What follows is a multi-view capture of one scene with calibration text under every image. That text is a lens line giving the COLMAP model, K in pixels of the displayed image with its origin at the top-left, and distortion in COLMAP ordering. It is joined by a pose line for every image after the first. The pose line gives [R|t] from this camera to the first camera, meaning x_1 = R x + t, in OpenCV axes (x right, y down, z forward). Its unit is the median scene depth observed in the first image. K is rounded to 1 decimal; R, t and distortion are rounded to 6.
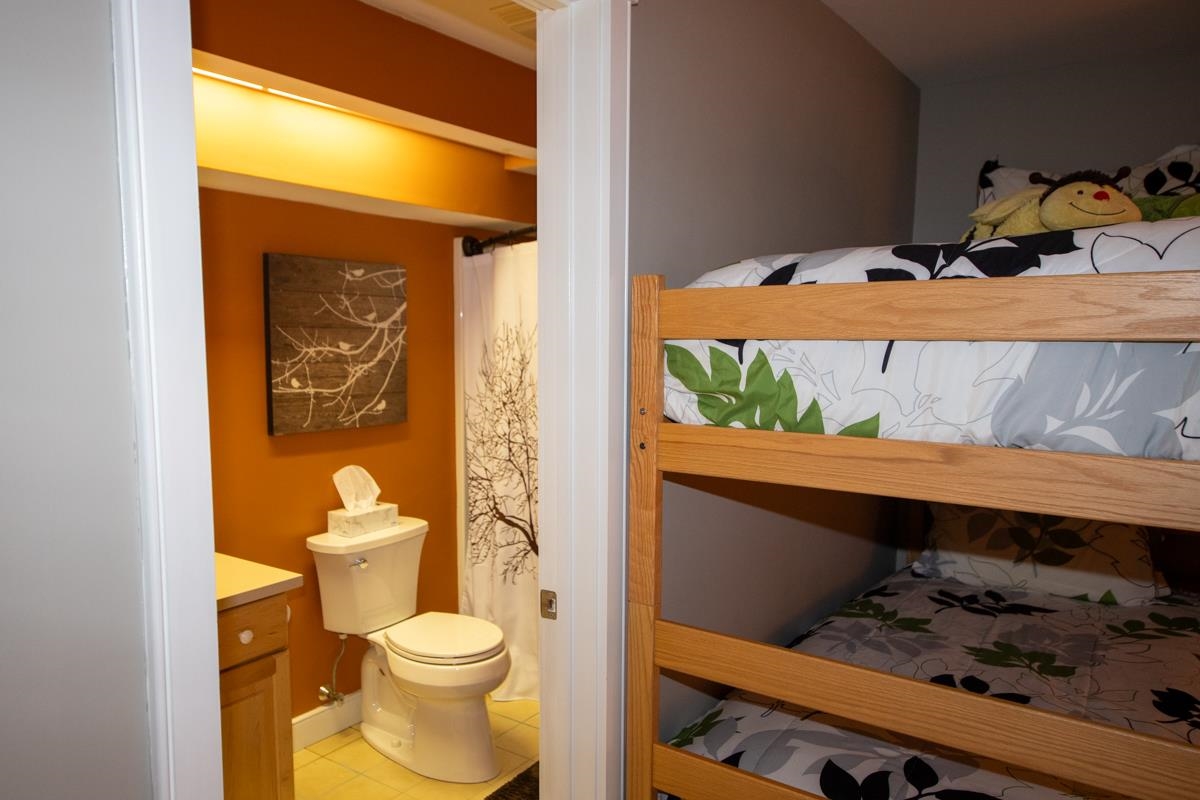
lens RADIAL K [[819.5, 0, 597.0], [0, 819.5, 423.6], [0, 0, 1]] dist [0.008947, 0.002587]
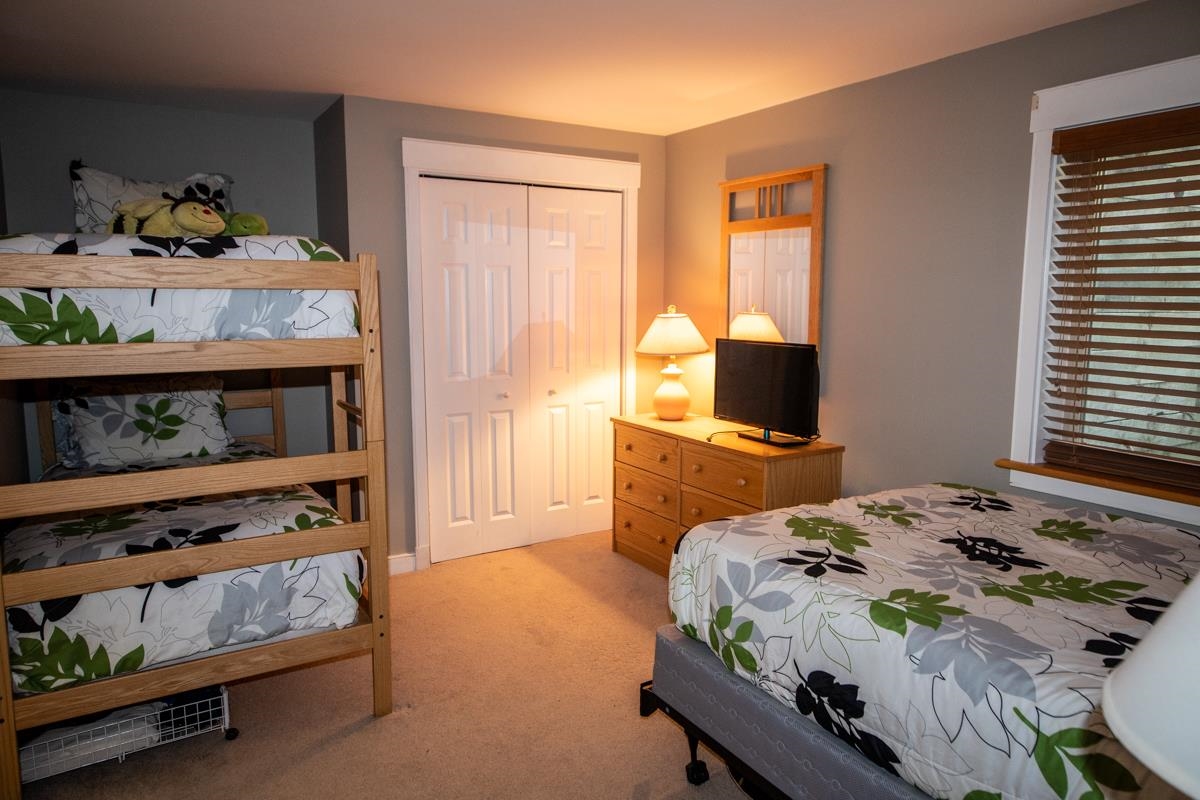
lens RADIAL K [[786.7, 0, 606.1], [0, 786.7, 394.0], [0, 0, 1]] dist [0.010333, 0.000631]
pose [[0.369573, -0.118377, 0.921630, -0.881426], [0.098858, 0.991232, 0.087675, 0.073960], [-0.923928, 0.058708, 0.378035, -0.567205]]
